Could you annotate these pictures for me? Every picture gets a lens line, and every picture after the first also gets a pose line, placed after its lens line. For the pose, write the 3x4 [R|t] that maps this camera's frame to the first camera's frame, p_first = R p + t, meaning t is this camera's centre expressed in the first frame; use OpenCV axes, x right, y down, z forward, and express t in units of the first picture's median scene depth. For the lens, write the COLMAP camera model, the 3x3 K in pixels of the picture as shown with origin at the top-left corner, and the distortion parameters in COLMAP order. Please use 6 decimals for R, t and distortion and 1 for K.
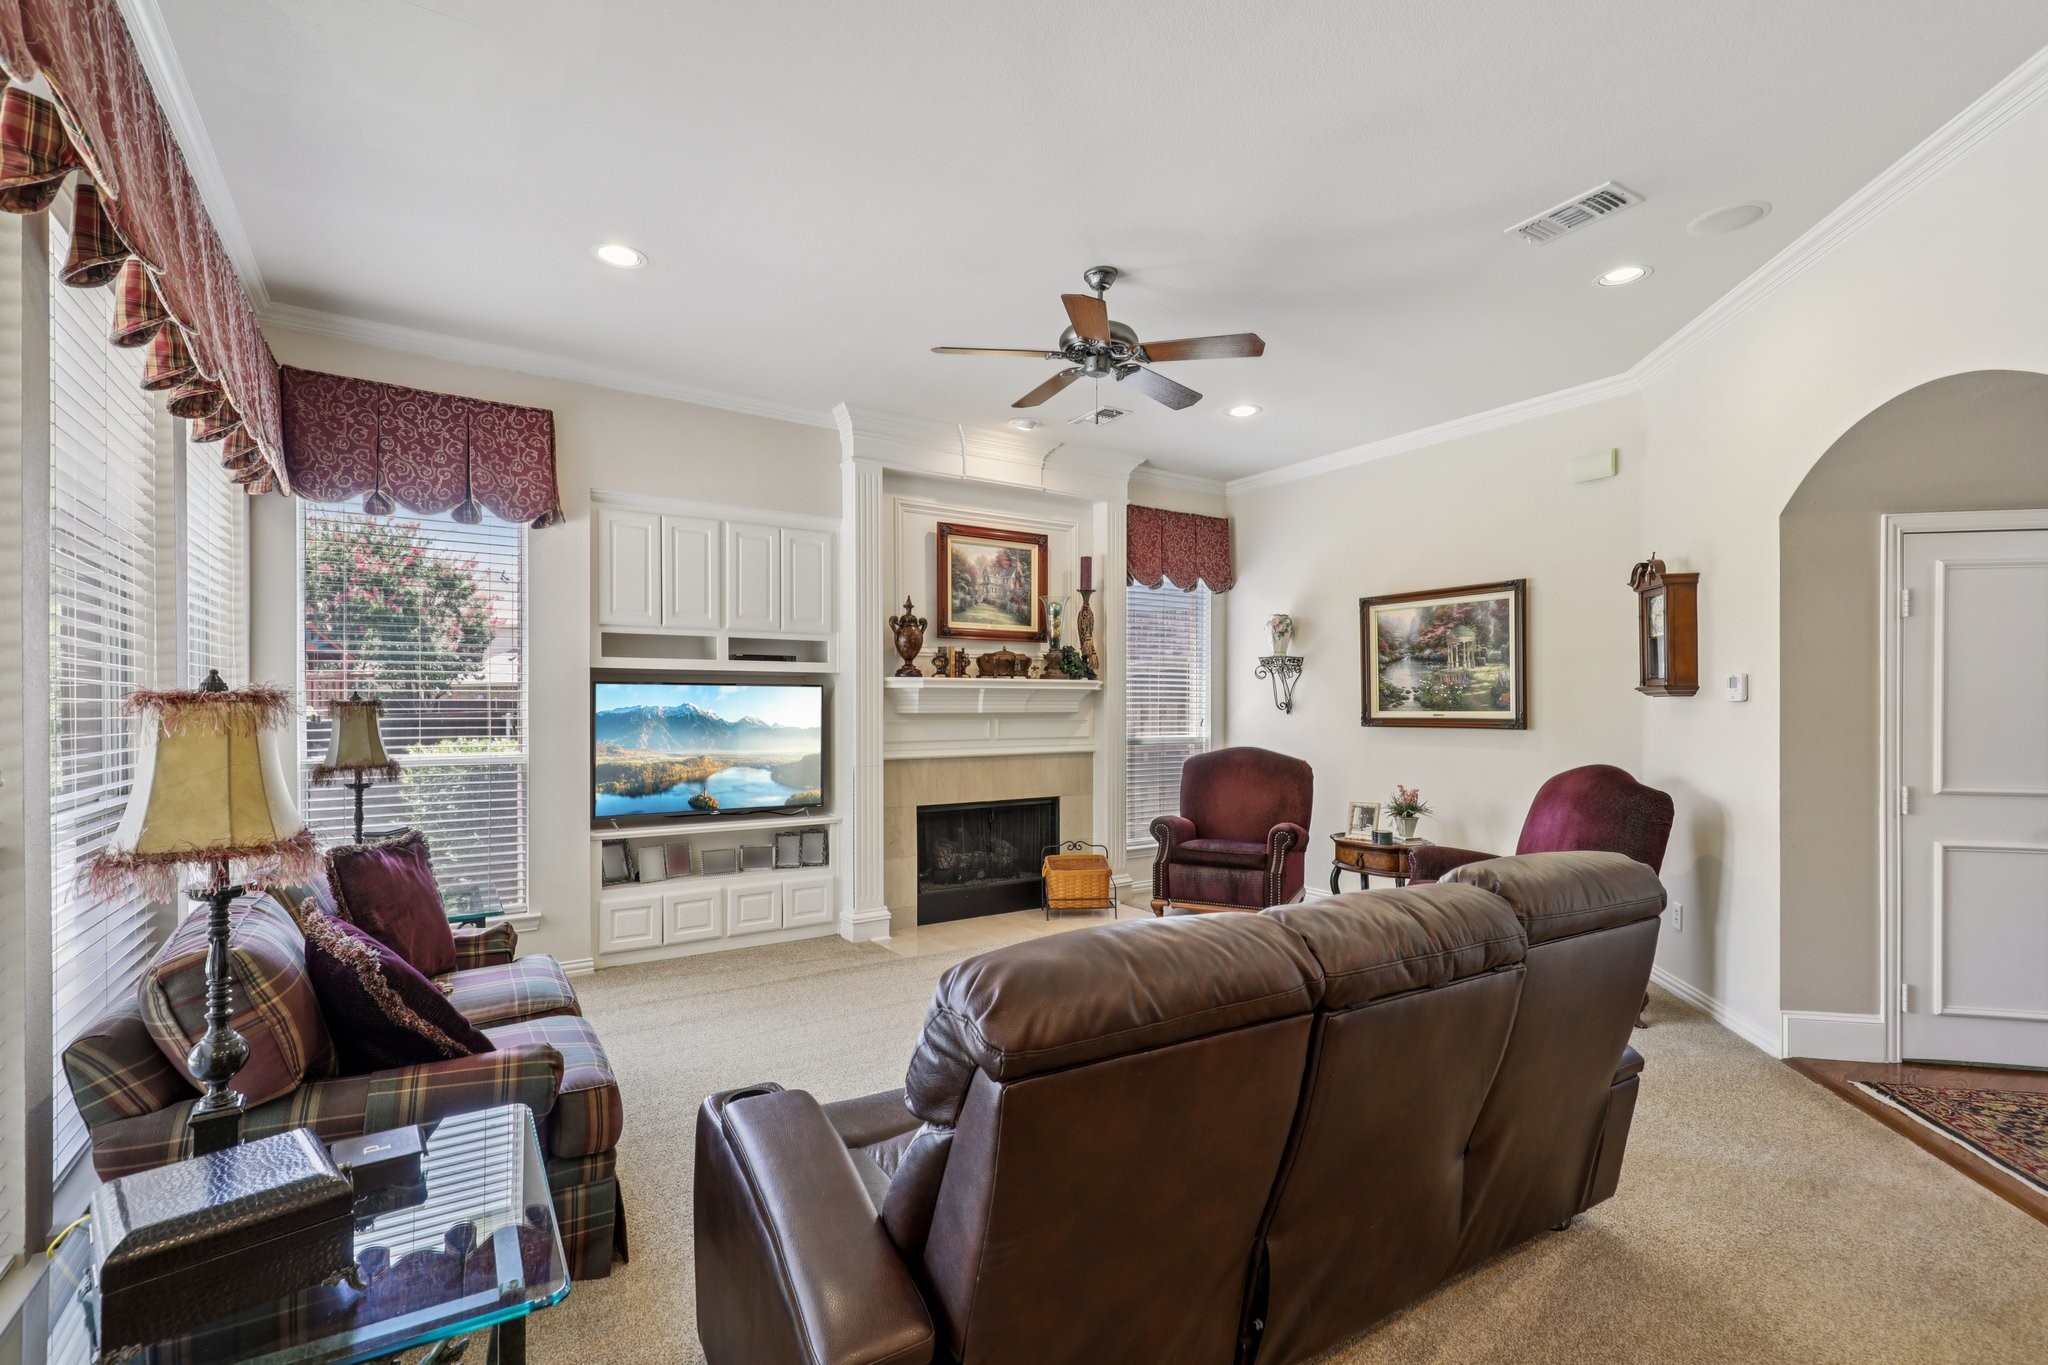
lens RADIAL K [[926.8, 0, 1025.9], [0, 926.8, 698.3], [0, 0, 1]] dist [0.010469, -0.003958]
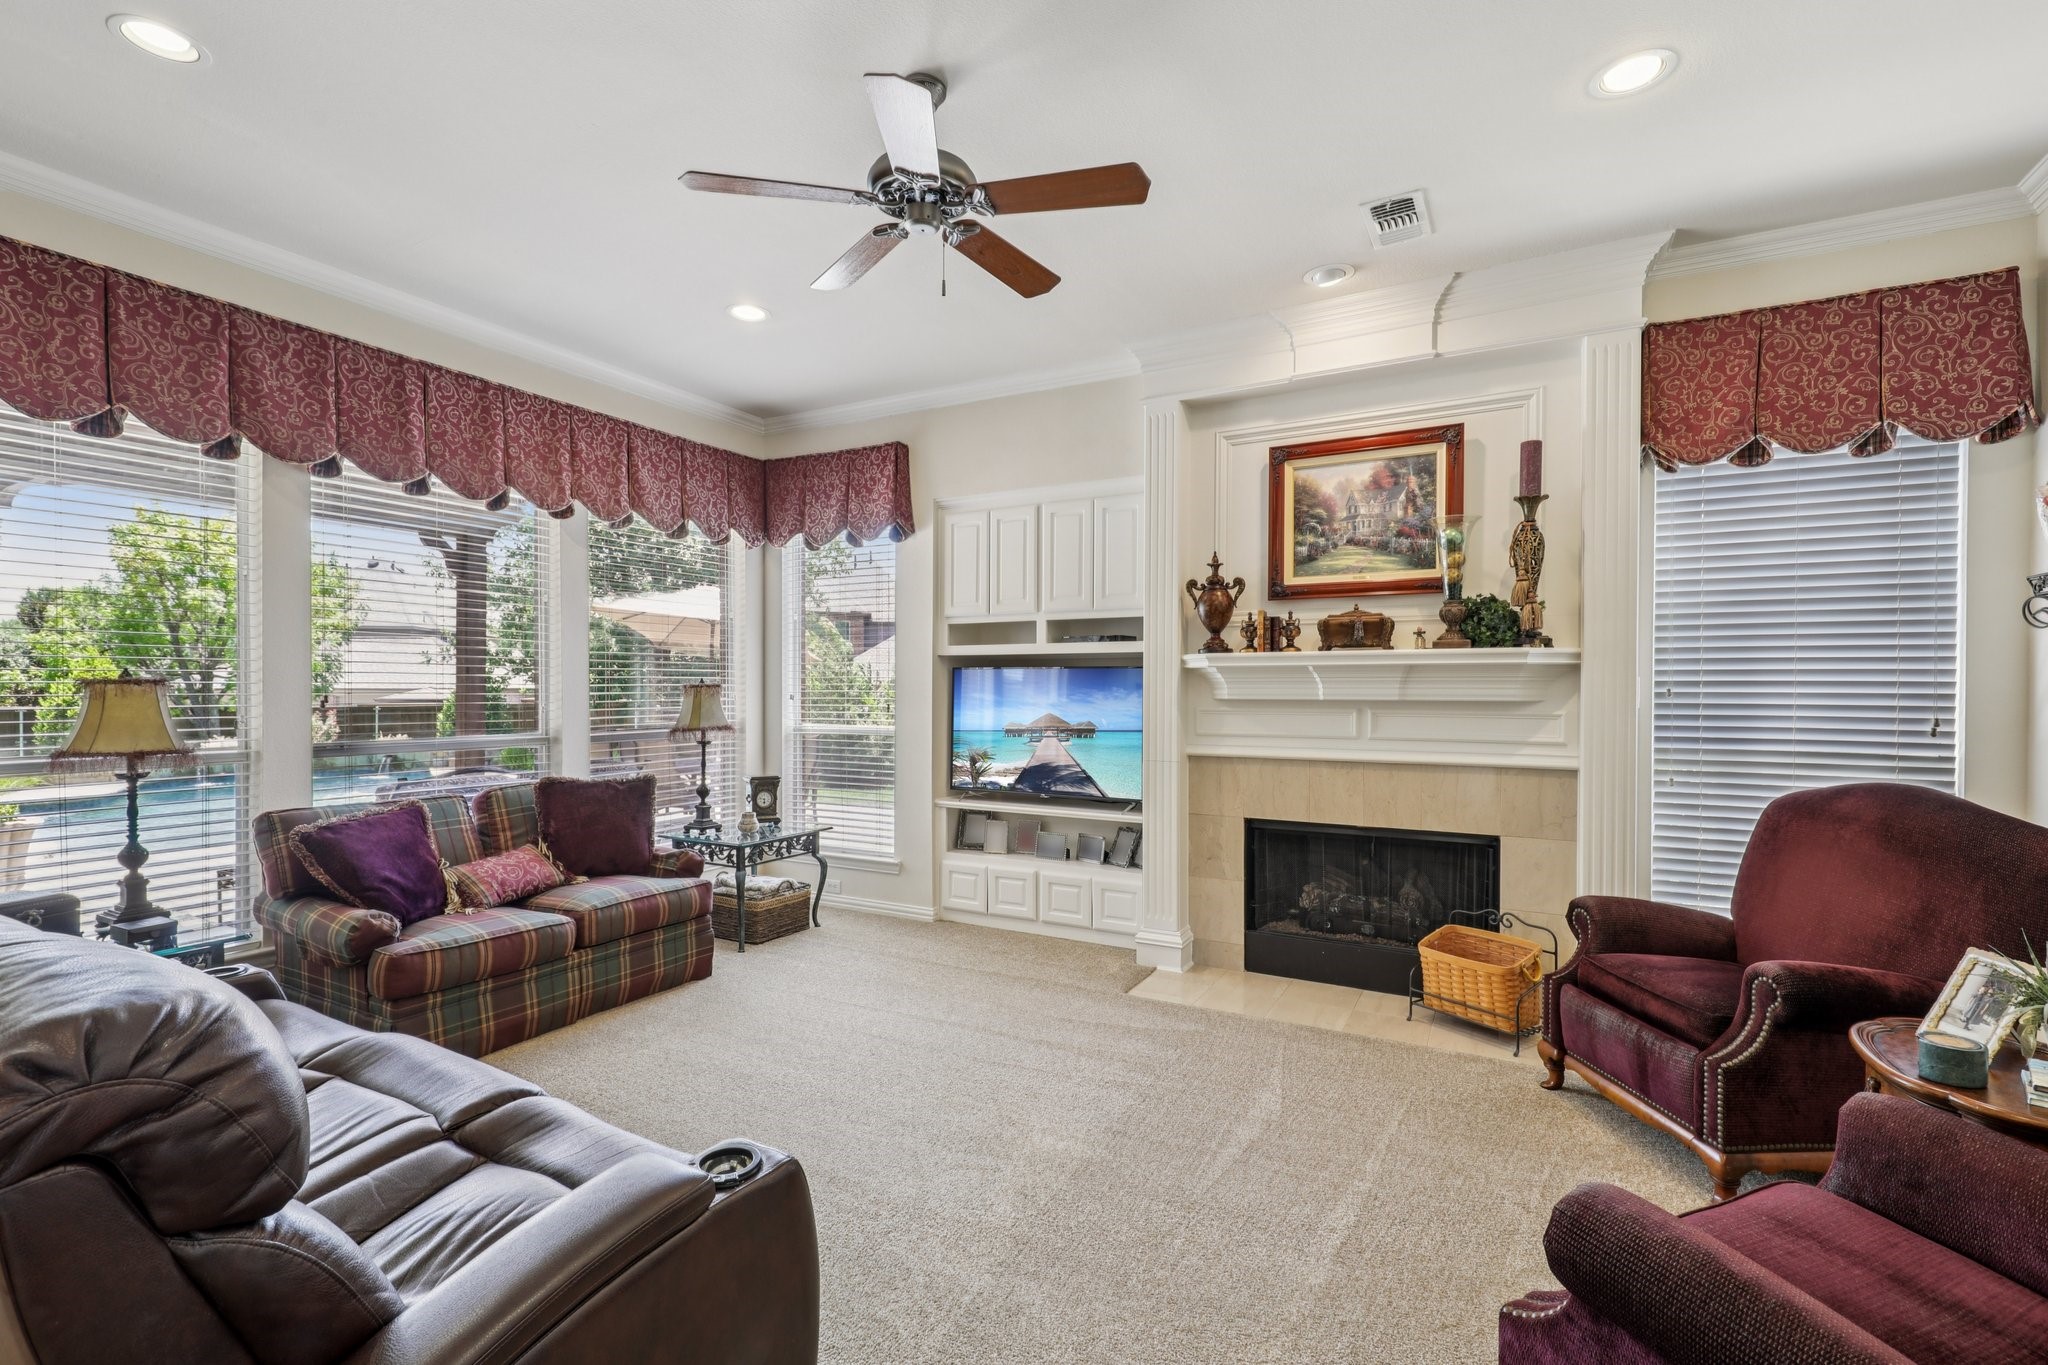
lens RADIAL K [[926.8, 0, 1040.3], [0, 926.8, 690.7], [0, 0, 1]] dist [0.010469, -0.003958]
pose [[0.459566, 0.001502, -0.888143, 0.489811], [0.003033, 0.999990, 0.003260, 0.005699], [0.888139, -0.004192, 0.459556, 0.476437]]
